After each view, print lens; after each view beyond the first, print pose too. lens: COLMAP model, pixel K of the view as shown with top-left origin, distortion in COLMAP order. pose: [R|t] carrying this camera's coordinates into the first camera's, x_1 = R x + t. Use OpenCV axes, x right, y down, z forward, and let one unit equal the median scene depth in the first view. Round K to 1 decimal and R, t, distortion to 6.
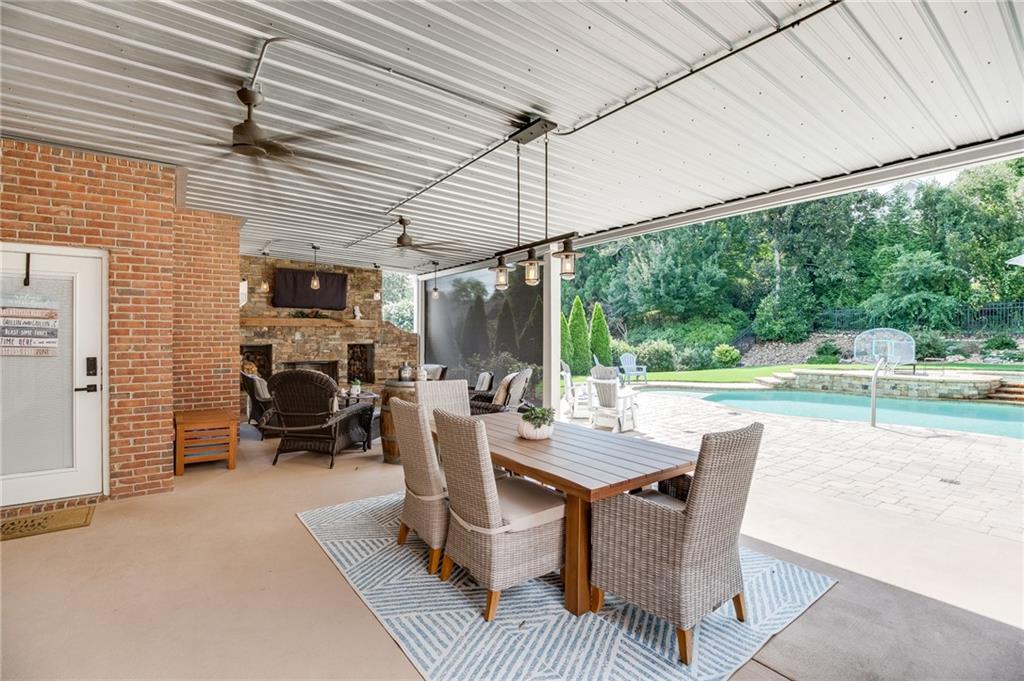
lens RADIAL K [[466.8, 0, 511.5], [0, 466.8, 337.6], [0, 0, 1]] dist [-0.034822, 0.005261]
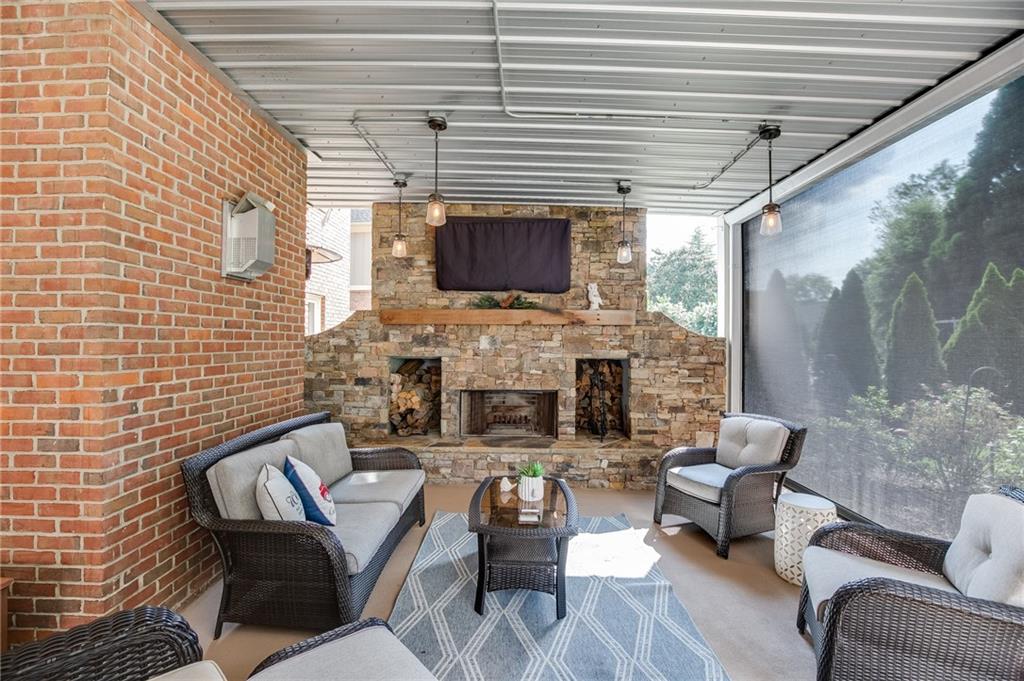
lens RADIAL K [[466.8, 0, 510.2], [0, 466.8, 339.2], [0, 0, 1]] dist [-0.034822, 0.005261]
pose [[0.789131, -0.000120, -0.614225, -0.098739], [-0.007121, 0.999931, -0.009344, -0.002421], [0.614184, 0.011748, 0.789076, 0.572231]]
